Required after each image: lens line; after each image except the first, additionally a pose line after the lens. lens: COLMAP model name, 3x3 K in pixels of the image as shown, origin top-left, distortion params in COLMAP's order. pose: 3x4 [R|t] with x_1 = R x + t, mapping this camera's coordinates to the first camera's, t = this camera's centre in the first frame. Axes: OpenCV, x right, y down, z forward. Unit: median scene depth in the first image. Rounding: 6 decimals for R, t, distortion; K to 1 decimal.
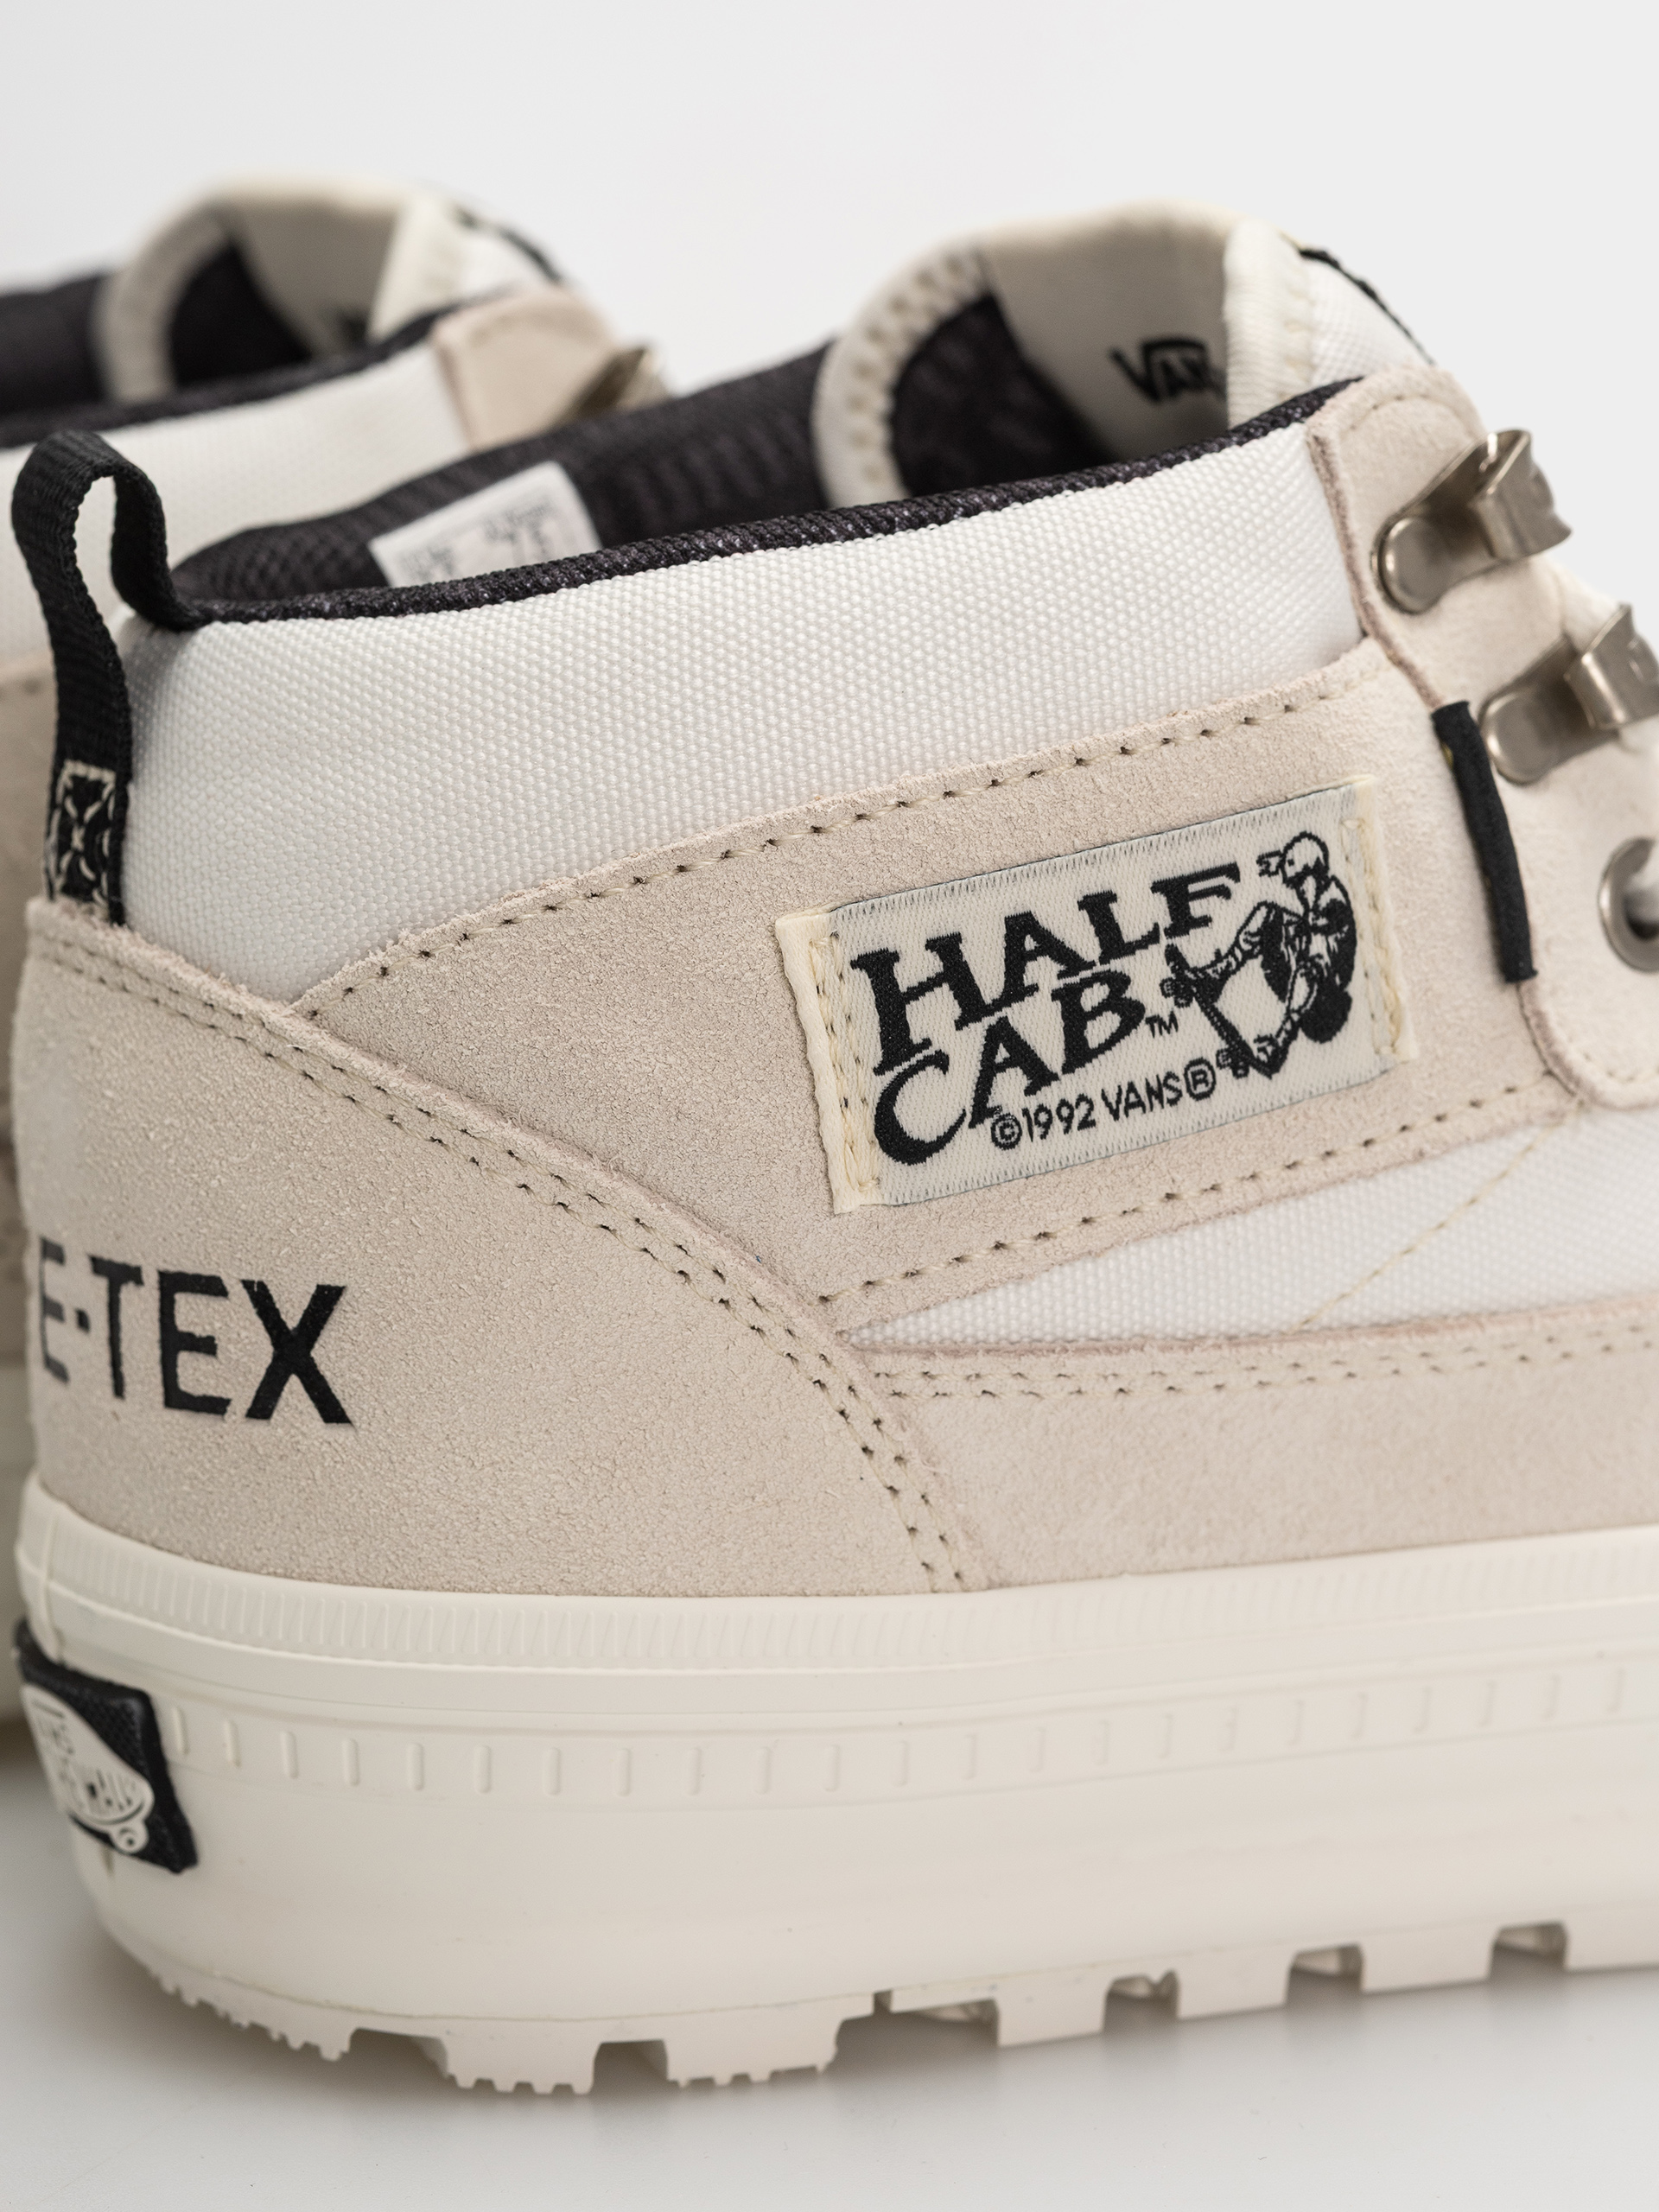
lens RADIAL K [[7145.9, 0, 829.5], [0, 7145.9, 1106.0], [0, 0, 1]] dist [0.059107, -1.056657]
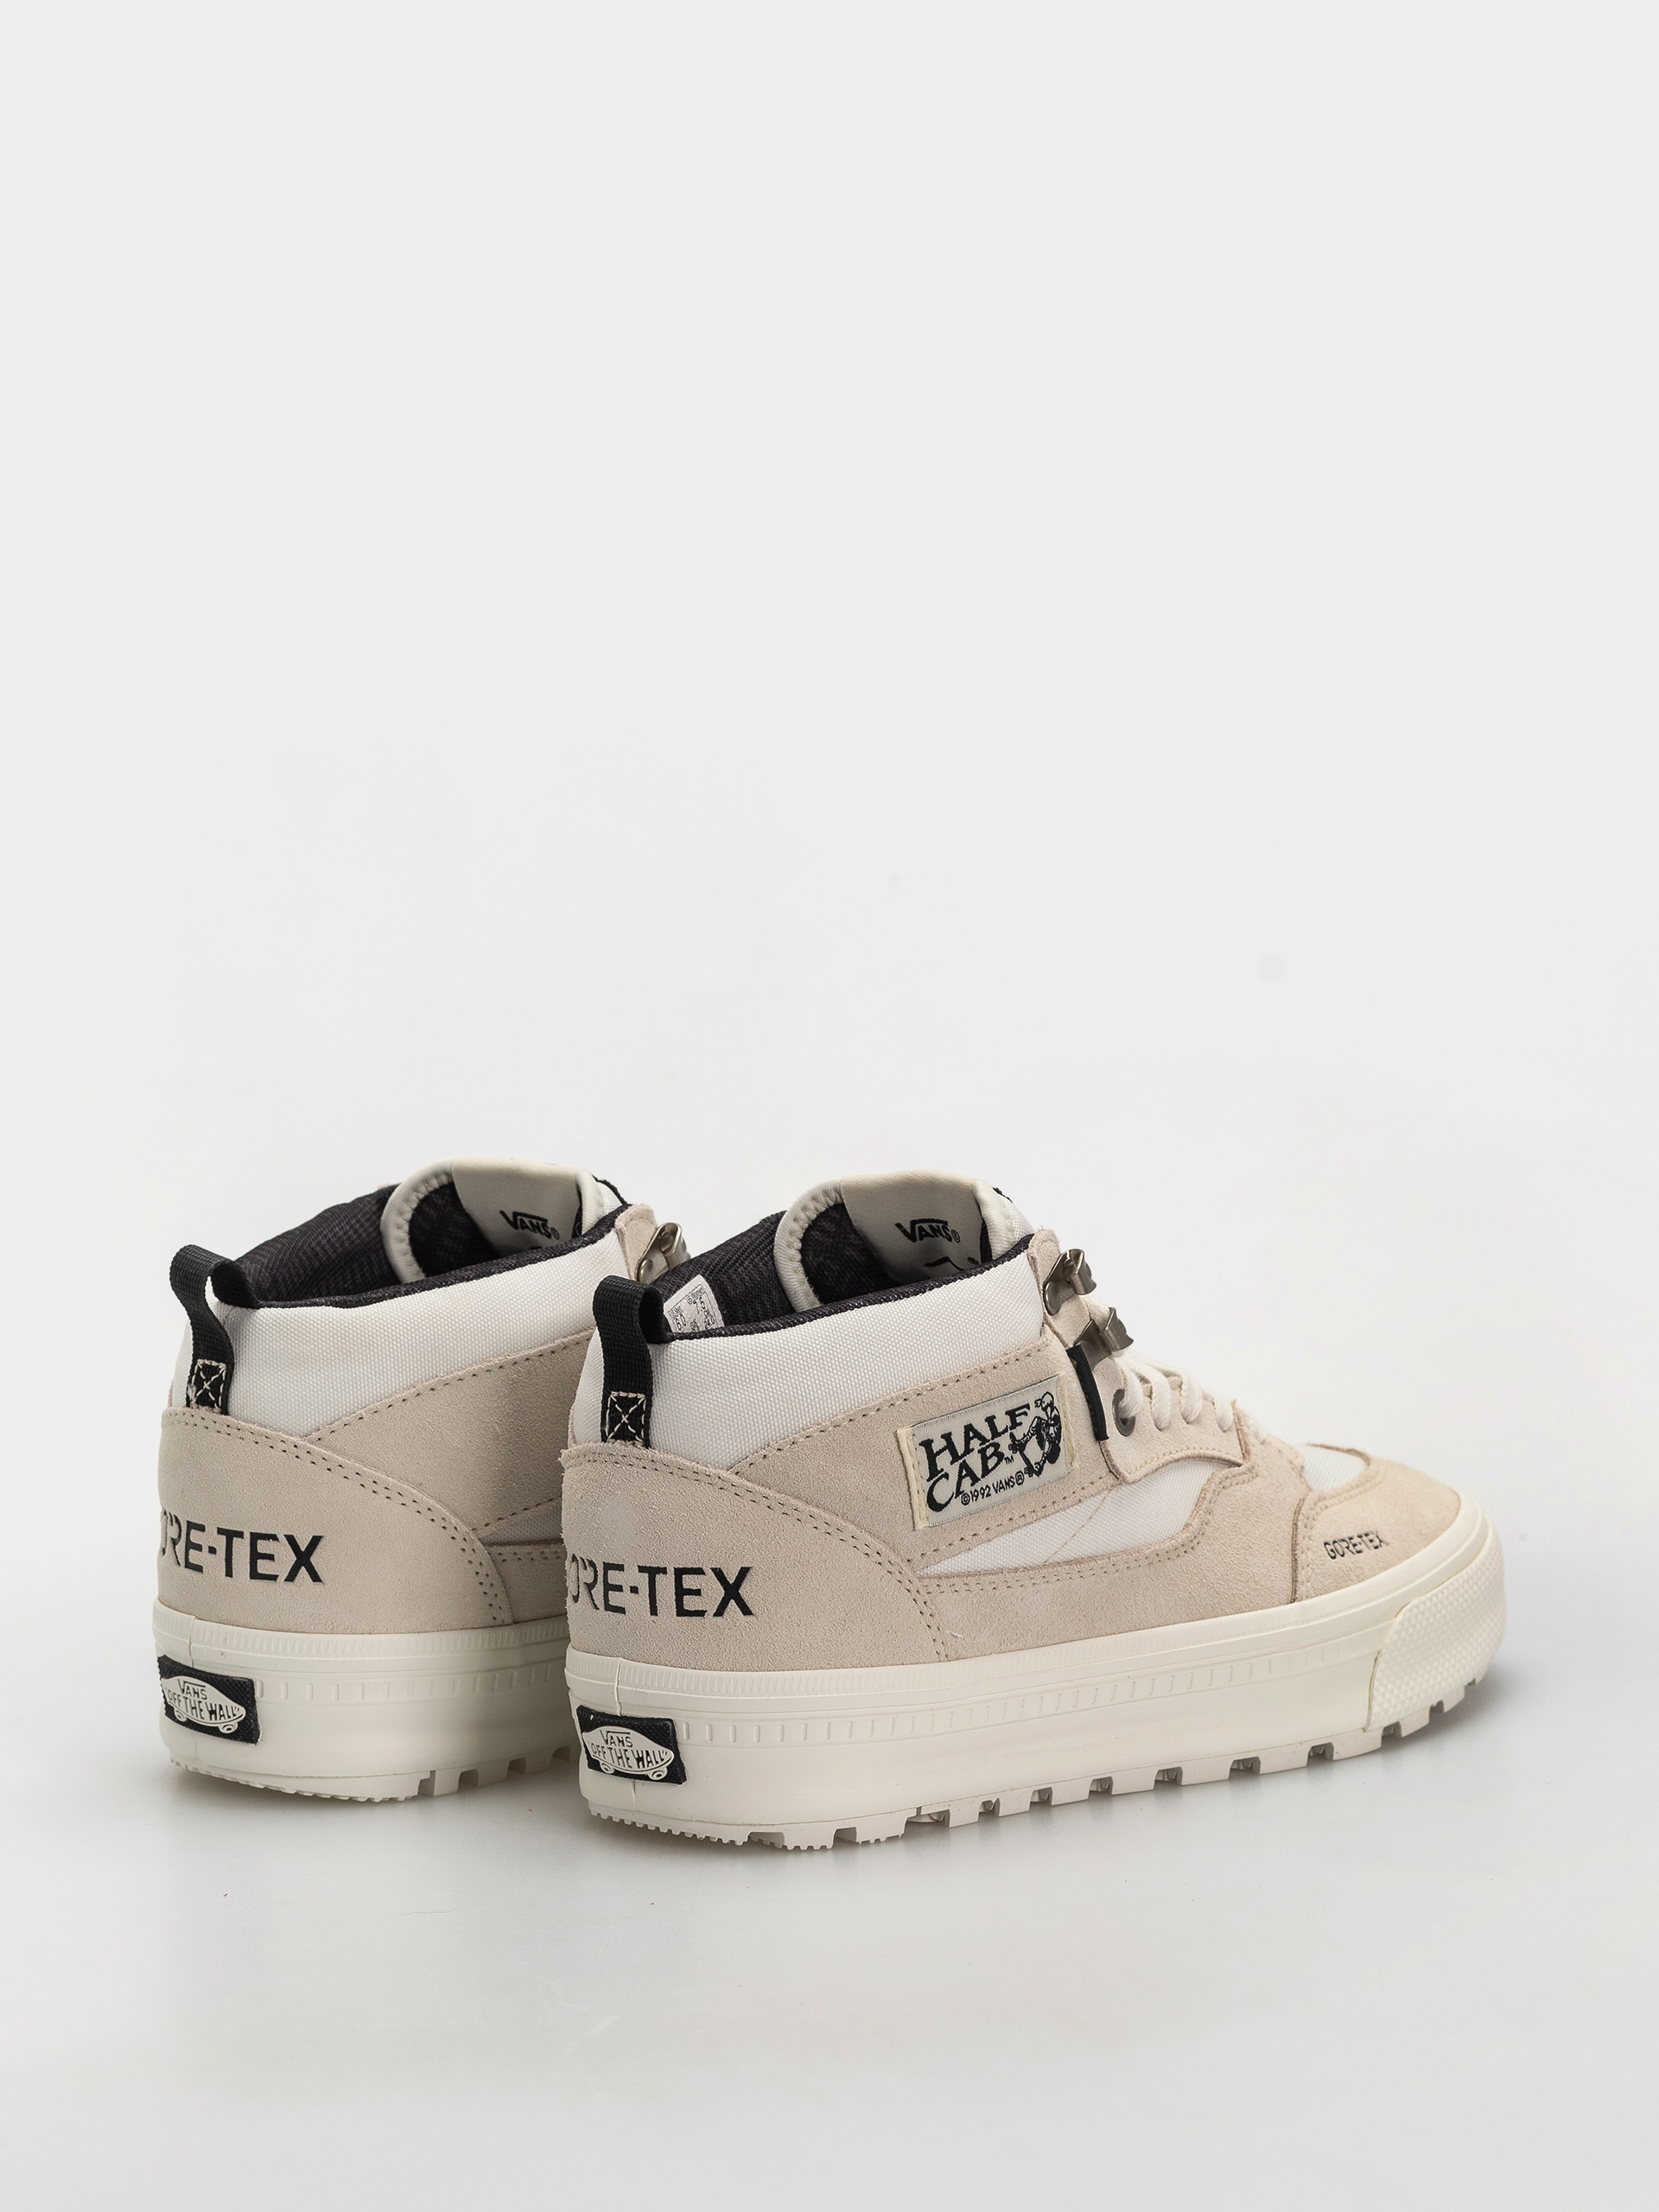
lens RADIAL K [[8522.7, 0, 829.5], [0, 8522.7, 1106.0], [0, 0, 1]] dist [0.248295, -2.167154]
pose [[0.934903, -0.042731, 0.352320, -1.238109], [0.070340, 0.995342, -0.065932, 0.068974], [-0.347862, 0.086422, 0.933554, -2.233027]]
